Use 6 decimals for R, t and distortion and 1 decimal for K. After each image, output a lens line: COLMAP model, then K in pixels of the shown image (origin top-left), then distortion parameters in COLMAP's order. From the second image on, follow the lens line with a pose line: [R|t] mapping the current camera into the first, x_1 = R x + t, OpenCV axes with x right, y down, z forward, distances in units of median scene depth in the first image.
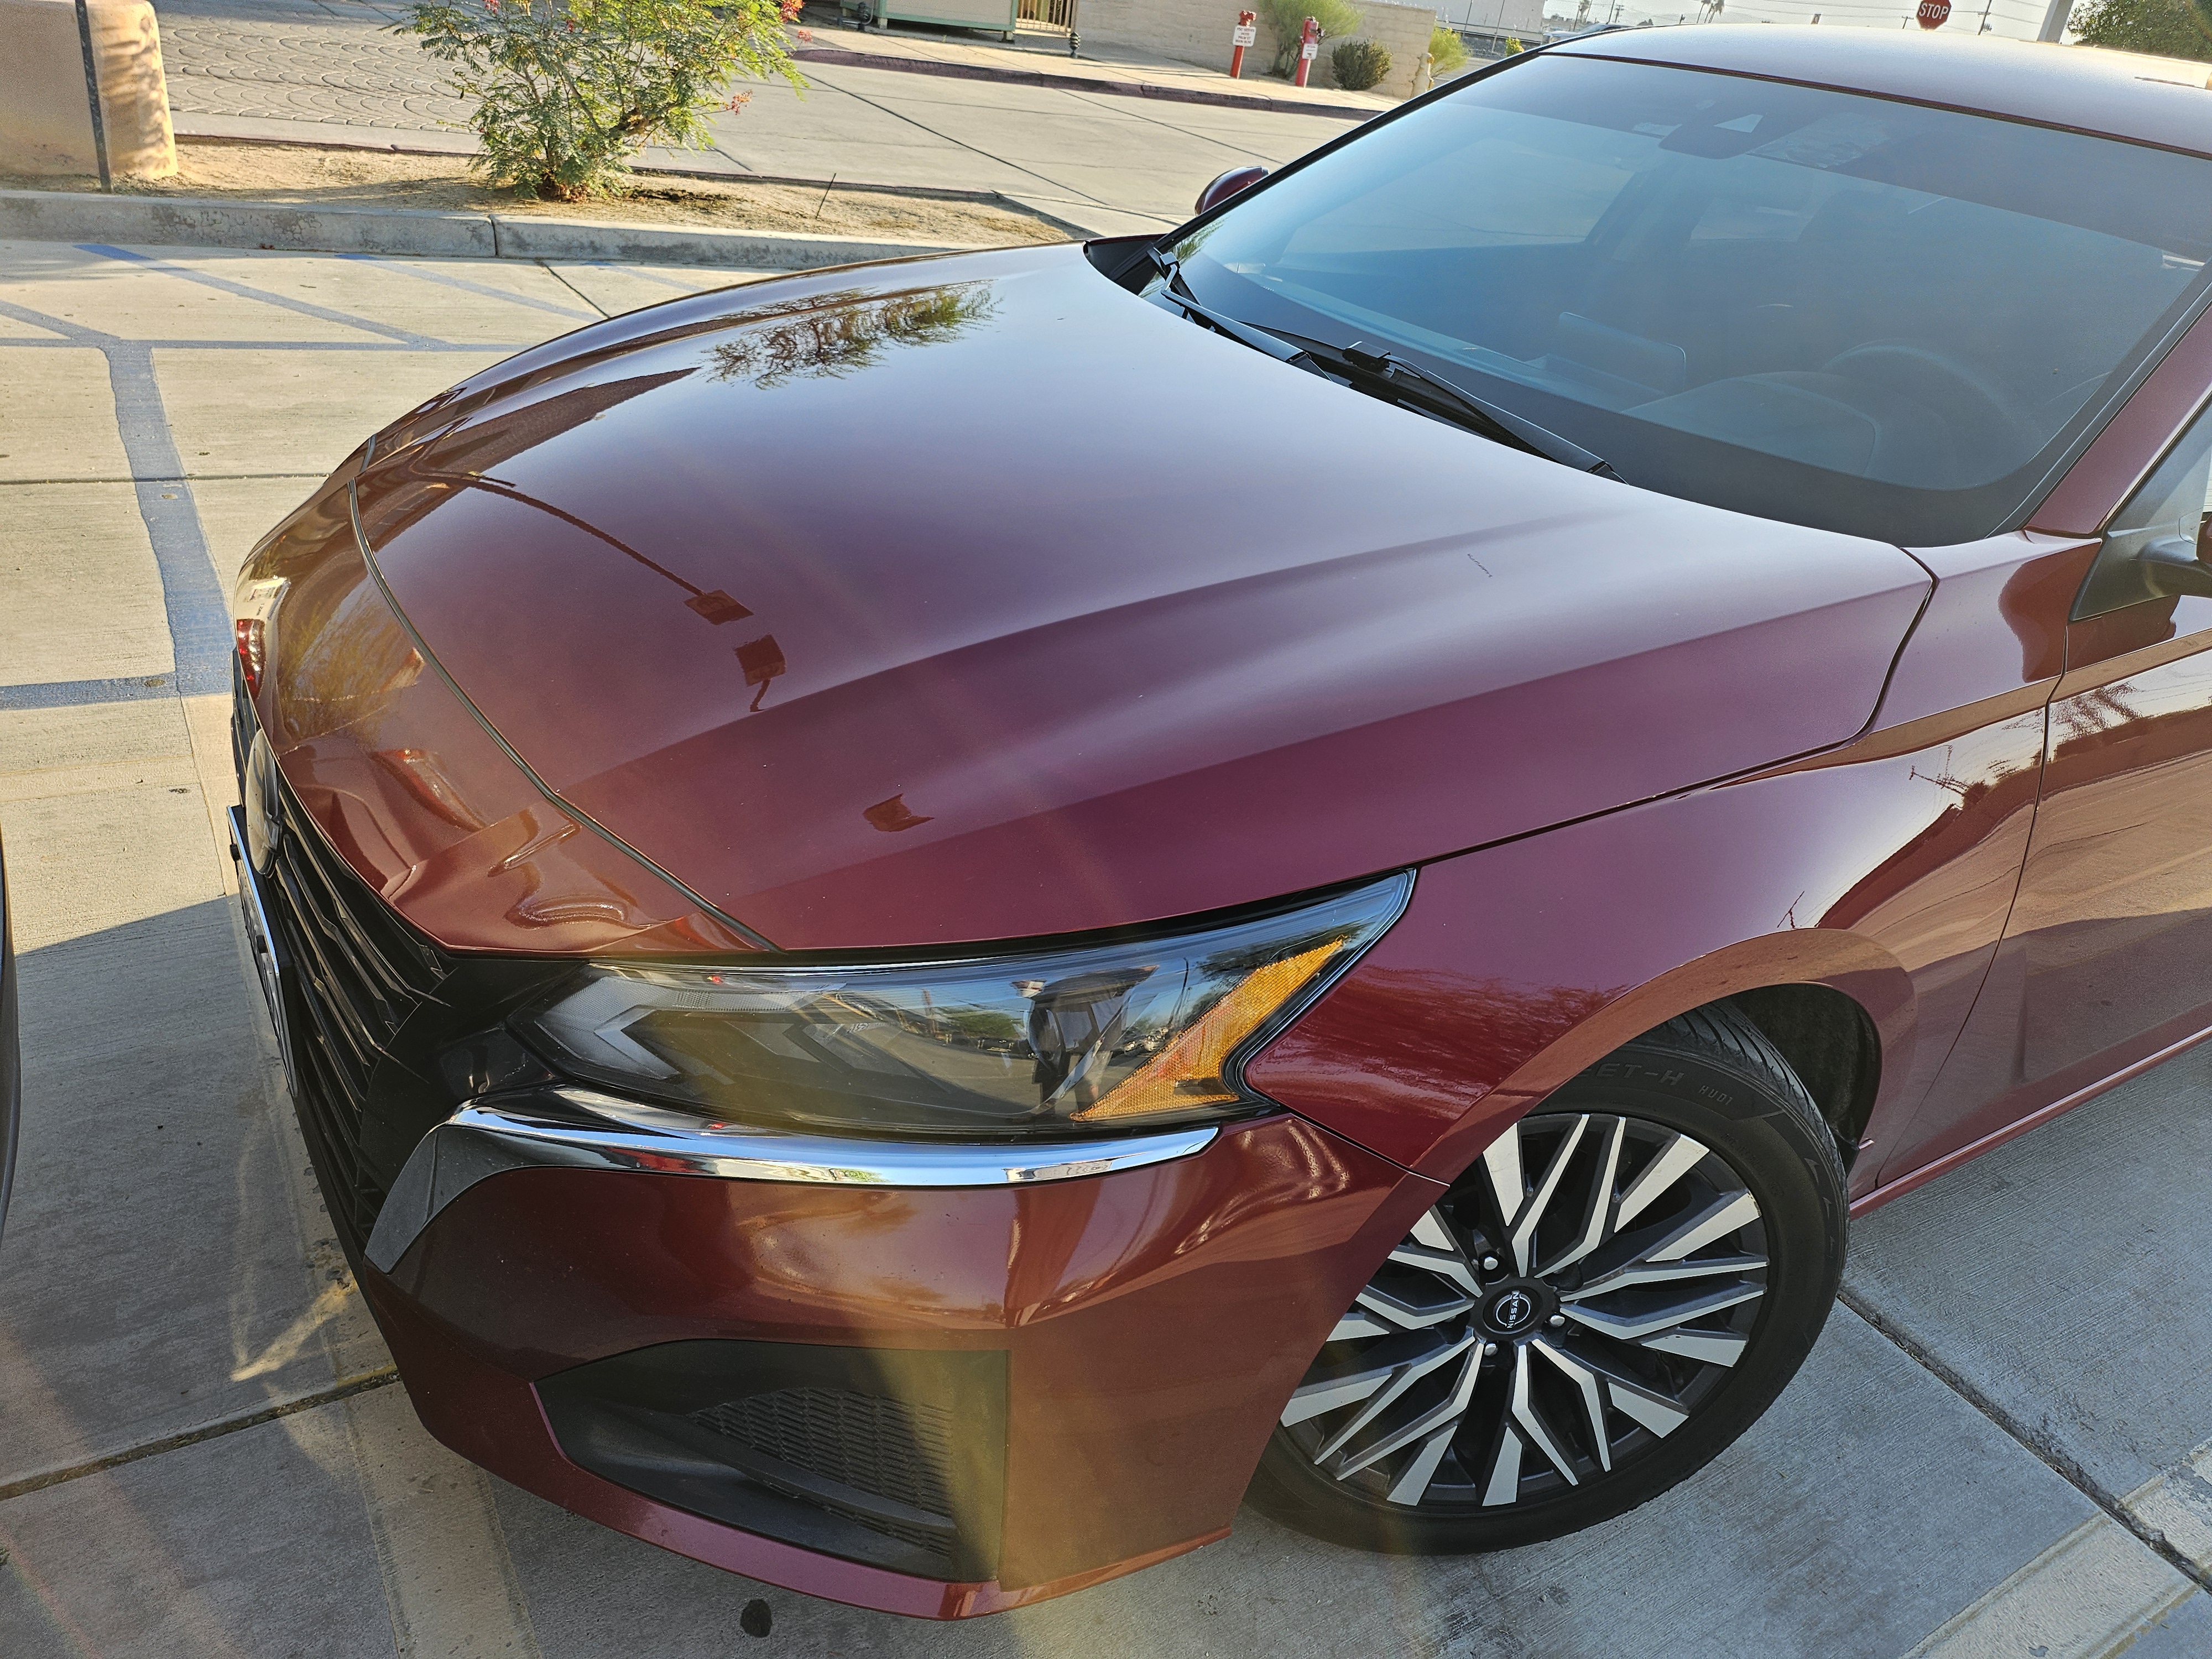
lens RADIAL K [[1519.4, 0, 1101.0], [0, 1519.4, 874.8], [0, 0, 1]] dist [0.048204, -0.059436]
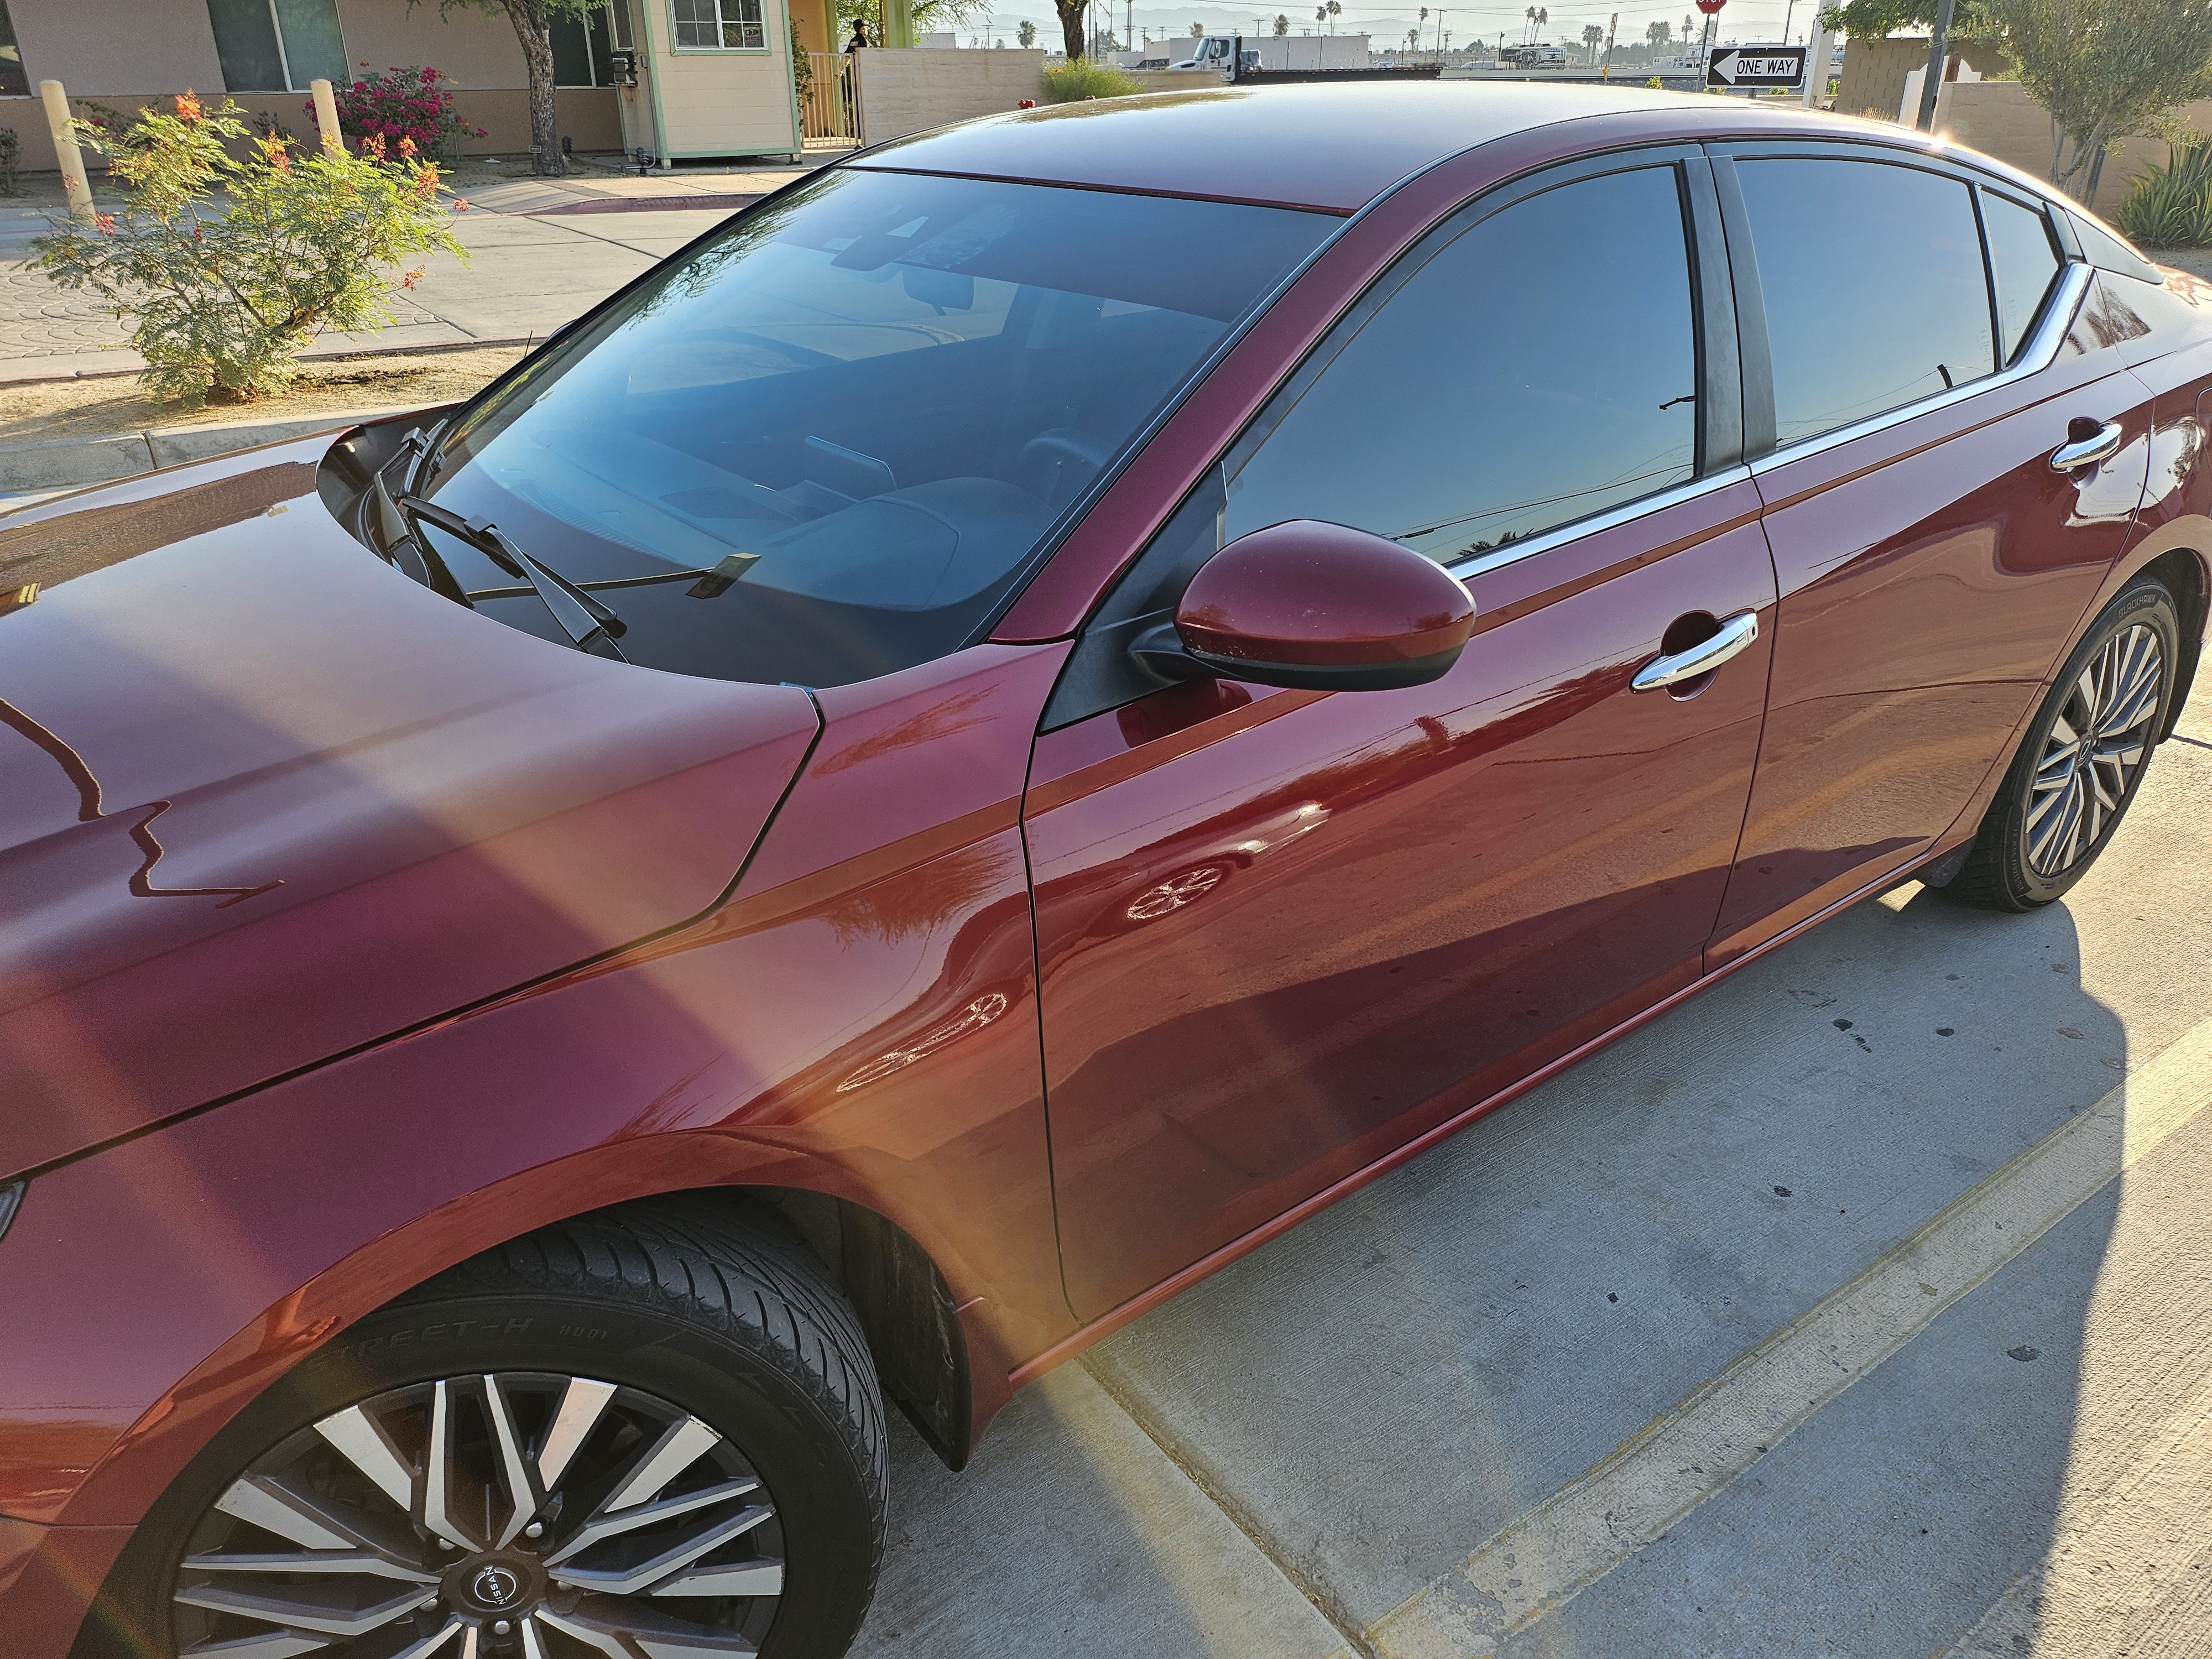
lens RADIAL K [[1519.4, 0, 1101.0], [0, 1519.4, 874.8], [0, 0, 1]] dist [0.048204, -0.059436]
pose [[0.986679, -0.159975, 0.029549, 0.133801], [0.161156, 0.985984, -0.043173, -0.006623], [-0.022228, 0.047360, 0.998631, 0.013137]]
